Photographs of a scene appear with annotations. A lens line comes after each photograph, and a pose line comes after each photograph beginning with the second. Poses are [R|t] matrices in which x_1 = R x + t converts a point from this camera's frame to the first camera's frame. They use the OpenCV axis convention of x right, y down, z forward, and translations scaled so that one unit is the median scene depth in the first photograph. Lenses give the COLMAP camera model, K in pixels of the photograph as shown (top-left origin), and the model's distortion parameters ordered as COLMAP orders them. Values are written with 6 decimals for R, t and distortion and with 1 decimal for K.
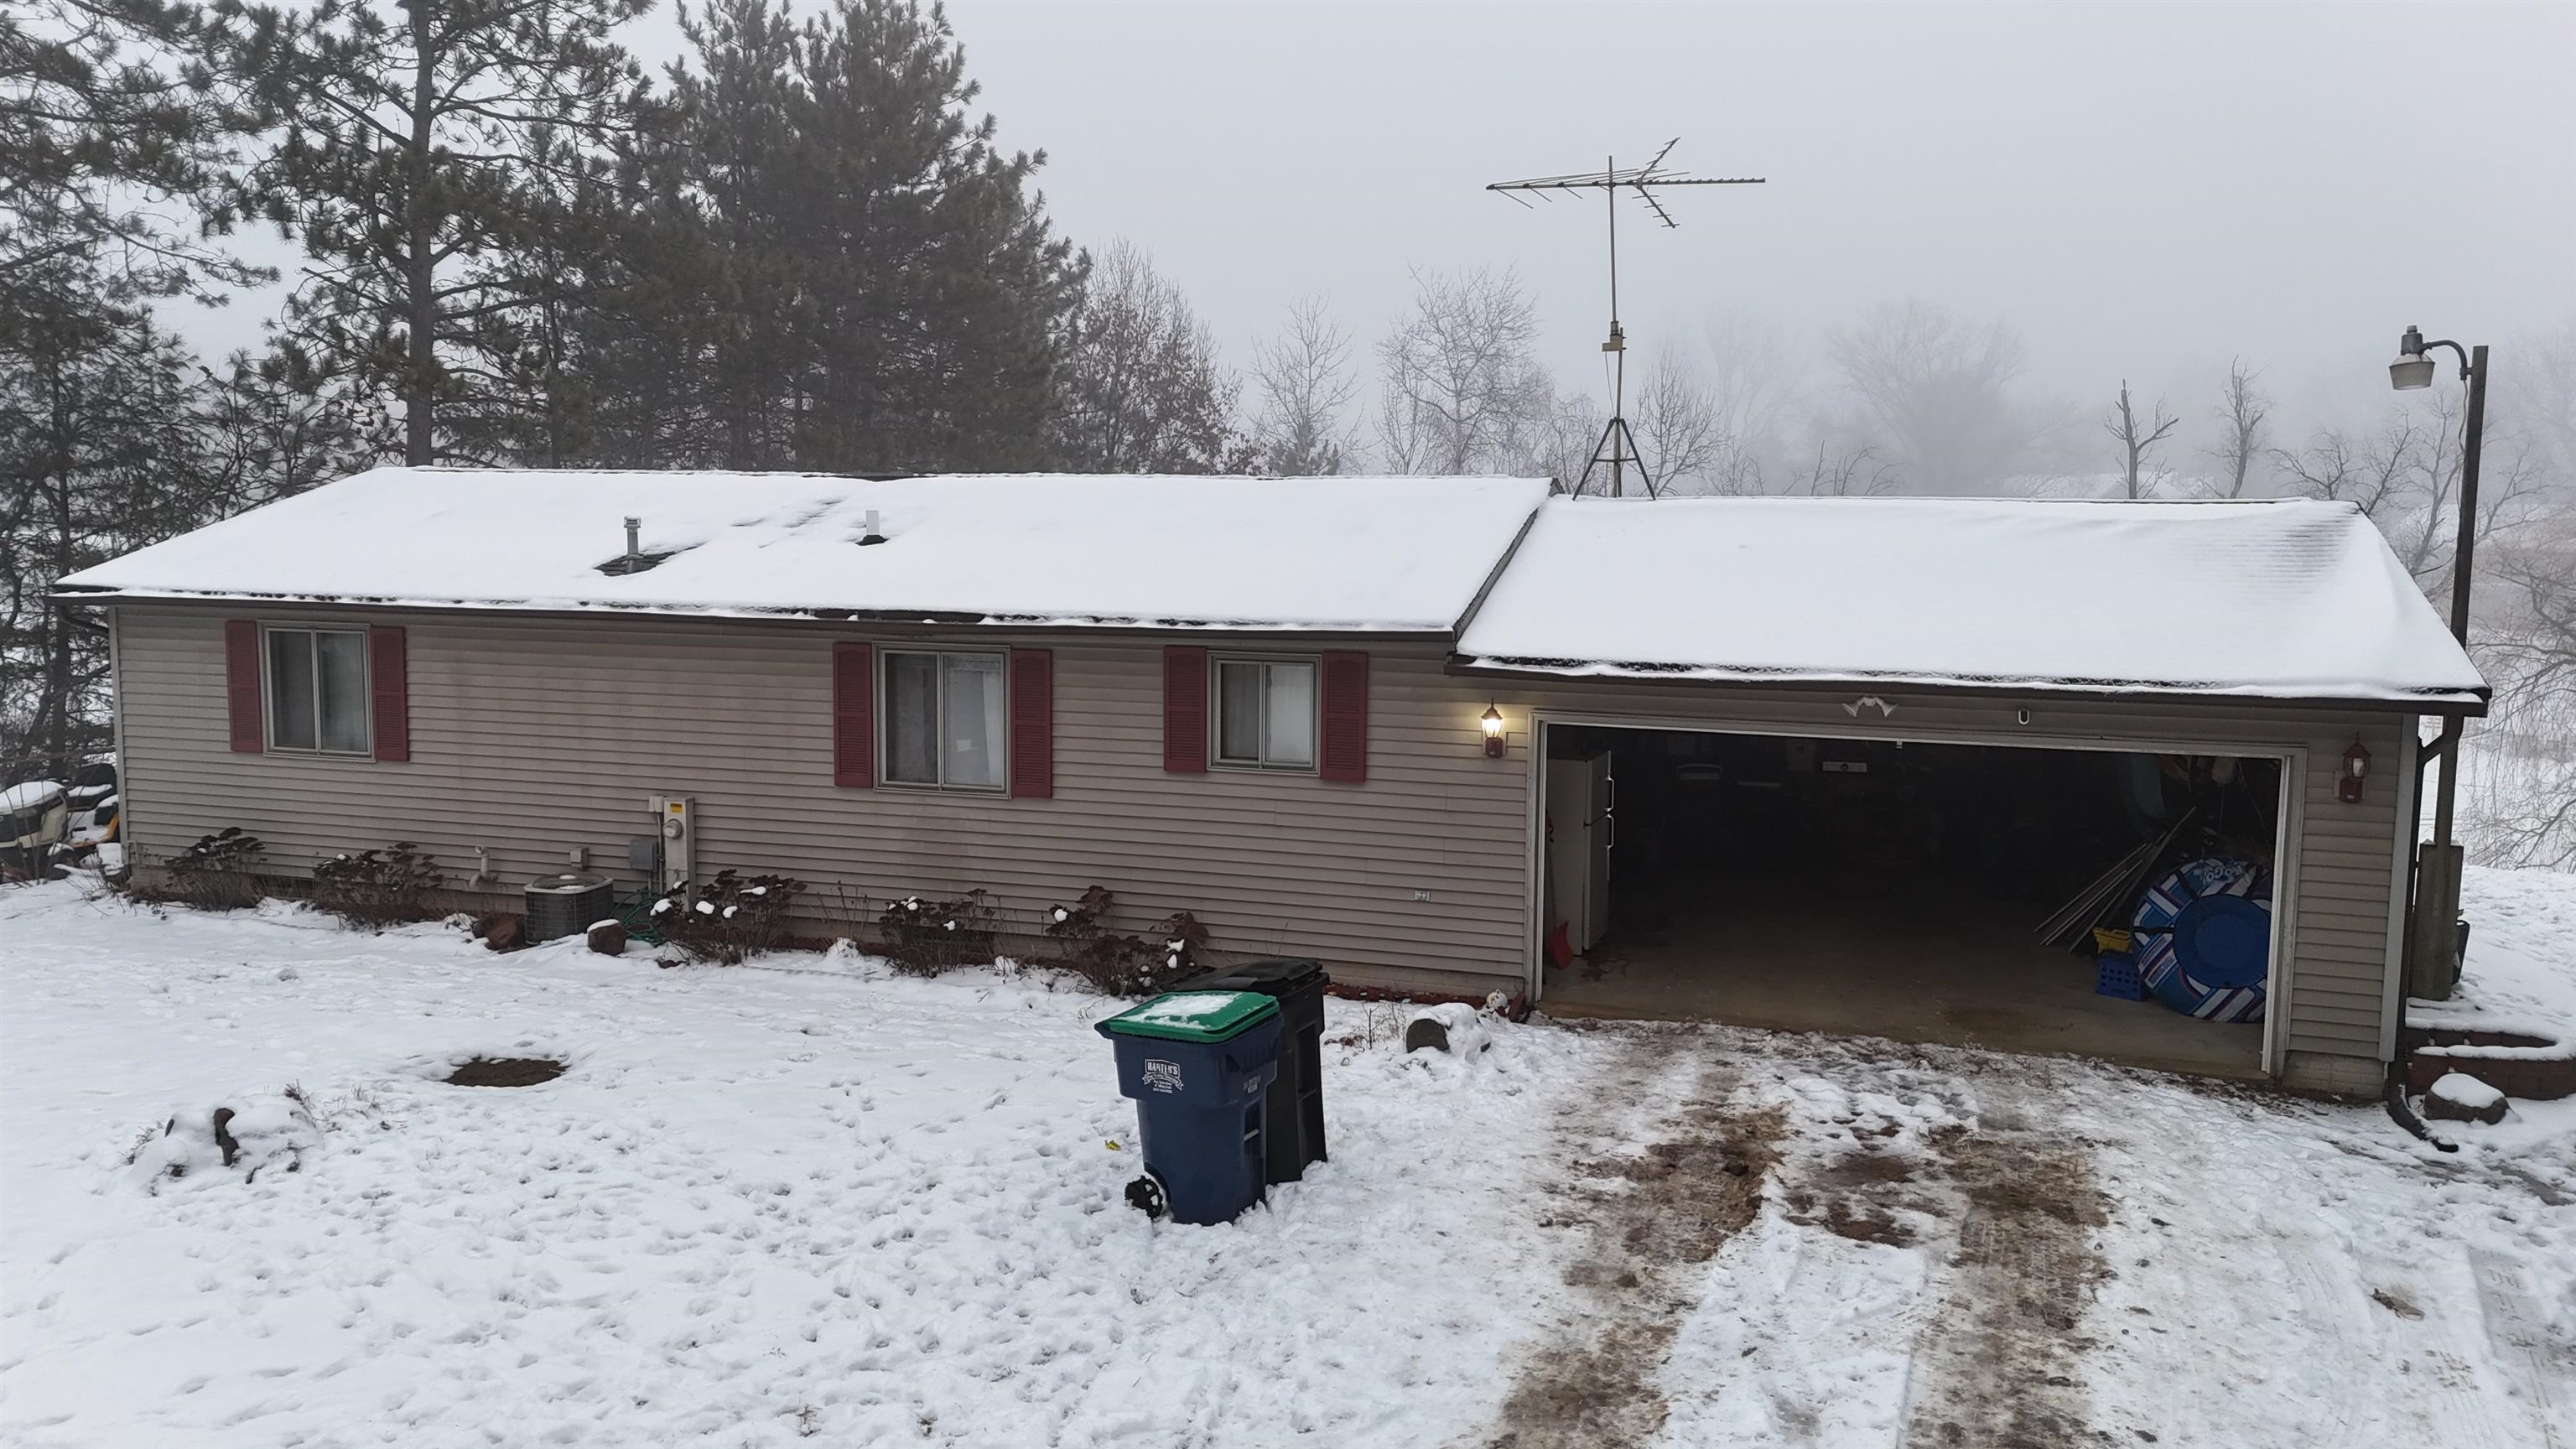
lens RADIAL K [[1876.7, 0, 1286.4], [0, 1876.7, 737.0], [0, 0, 1]] dist [0.074106, -0.064299]
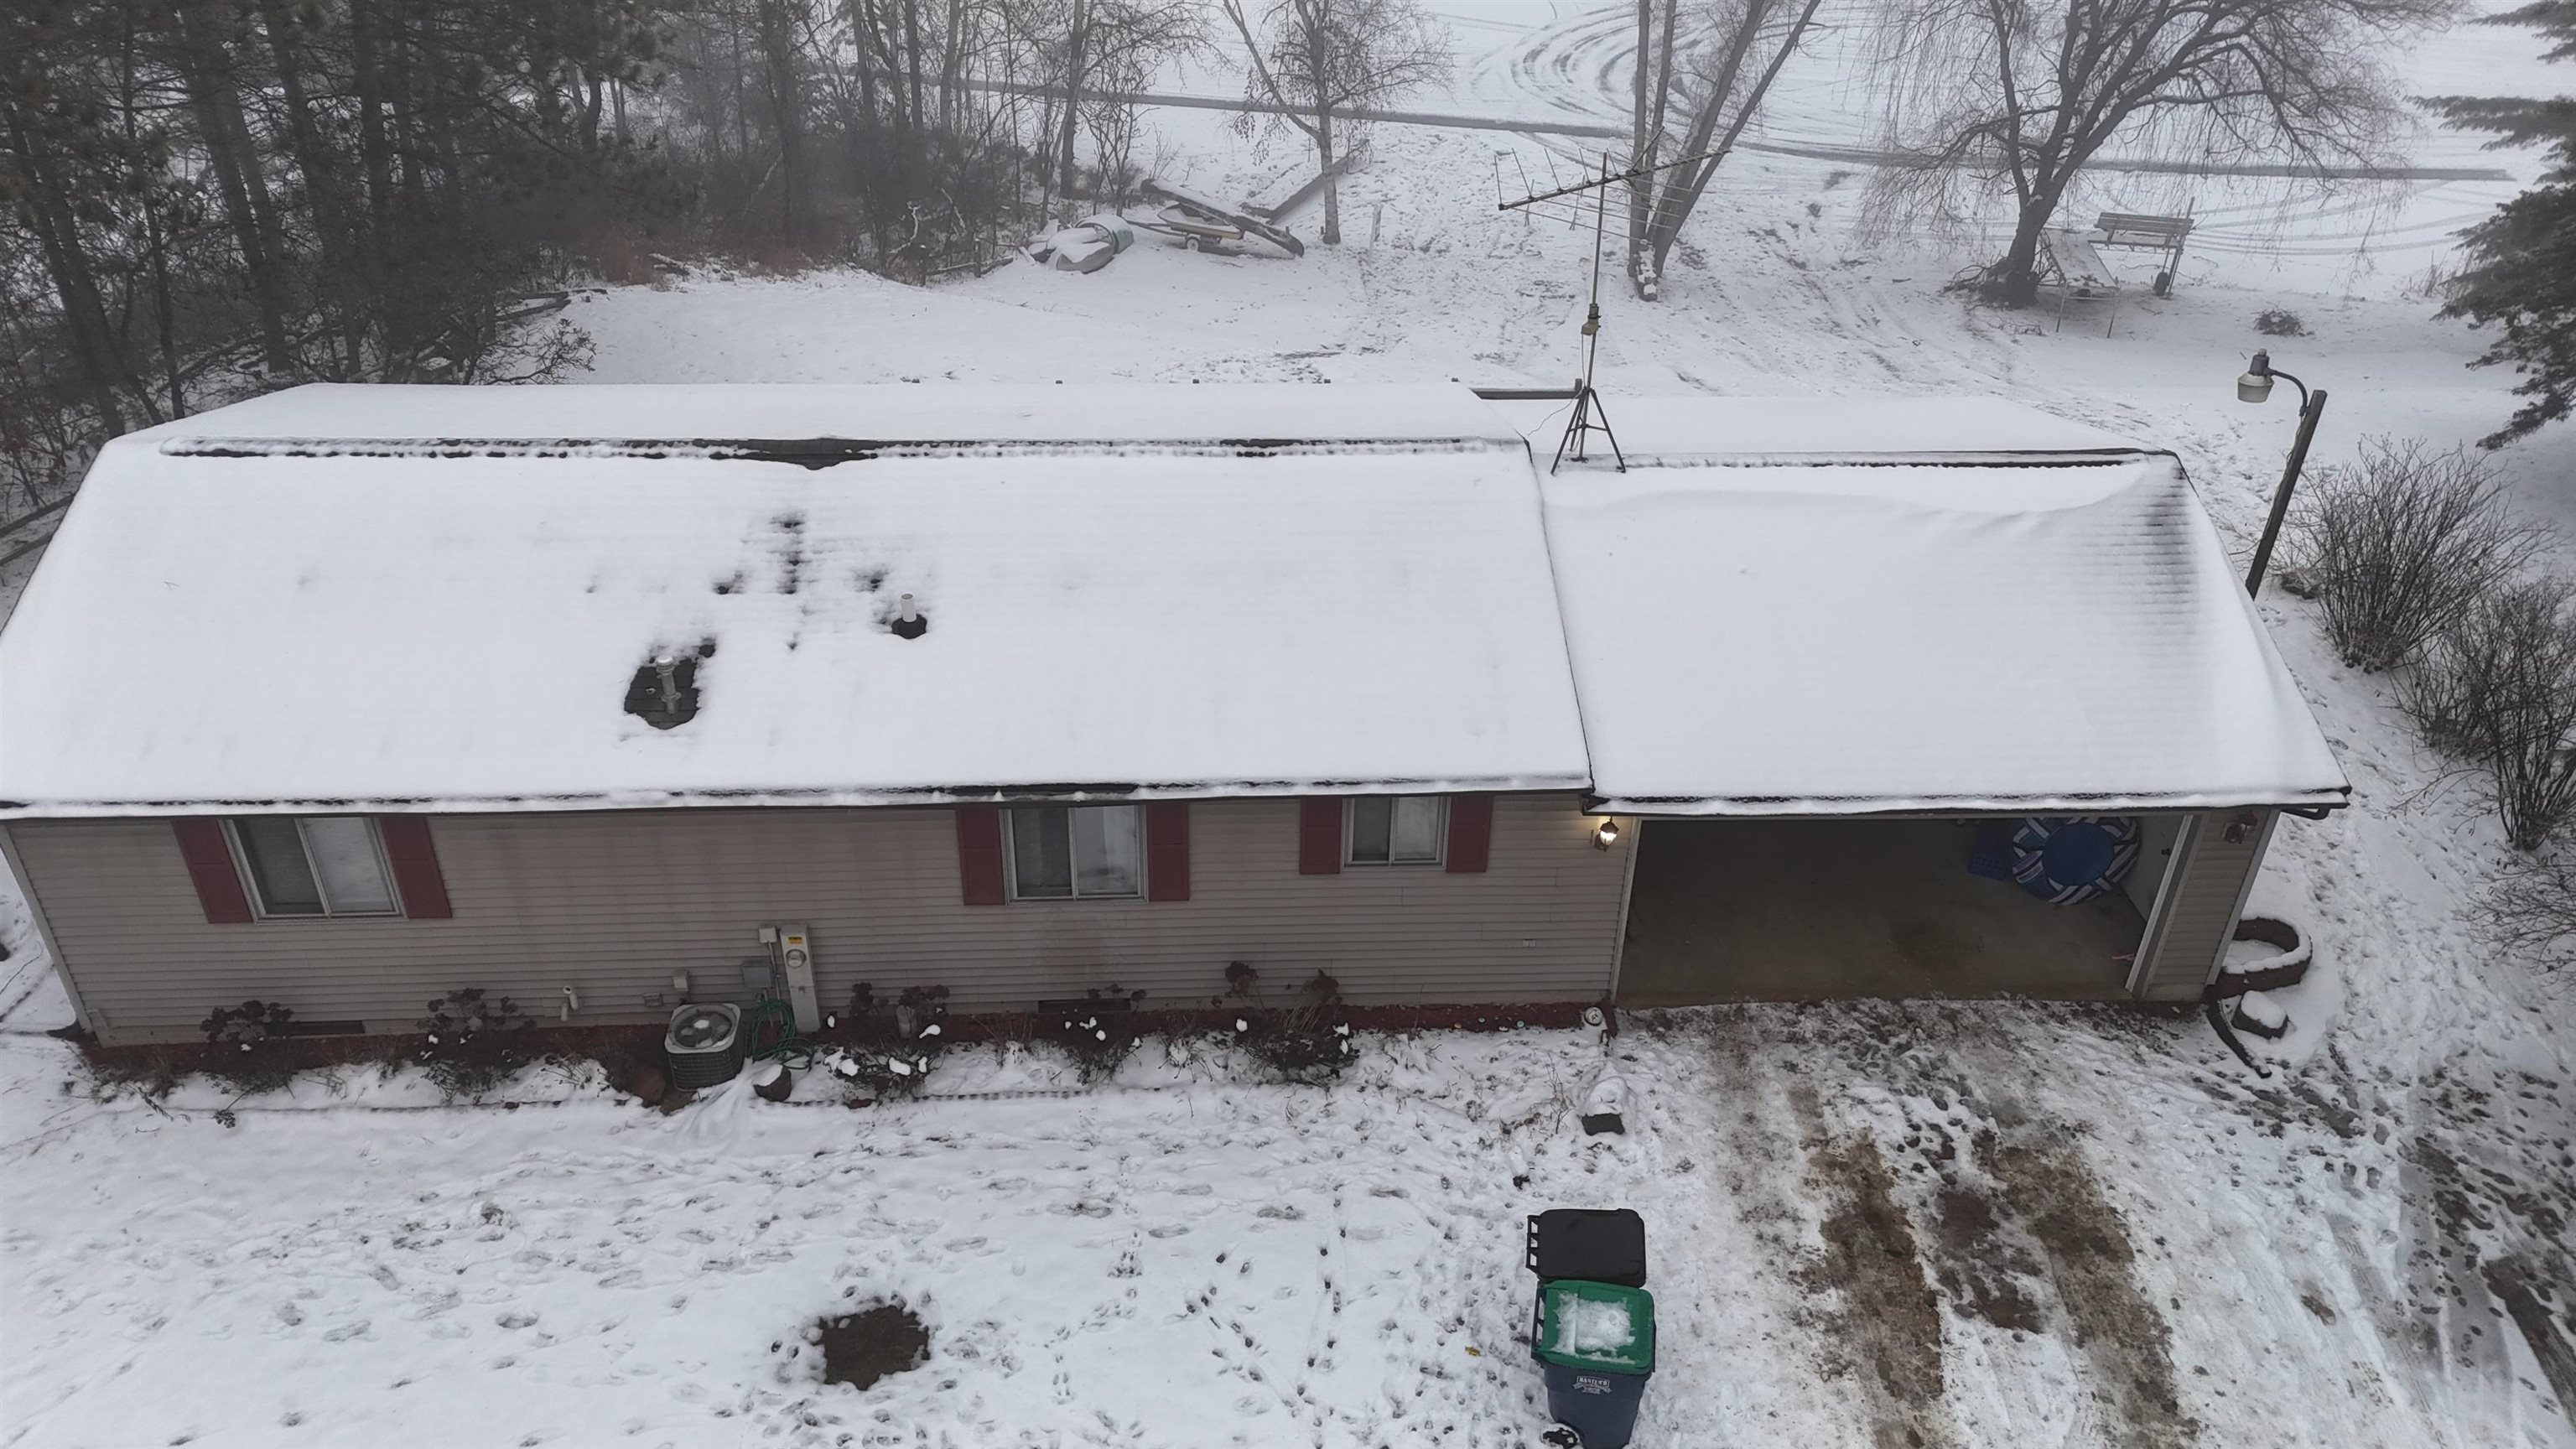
lens RADIAL K [[1876.7, 0, 1285.2], [0, 1876.7, 720.5], [0, 0, 1]] dist [0.074106, -0.064299]
pose [[0.934461, -0.189542, 0.301424, -0.439401], [0.032107, 0.887947, 0.458825, -0.643309], [-0.354614, -0.419076, 0.835837, 0.125352]]
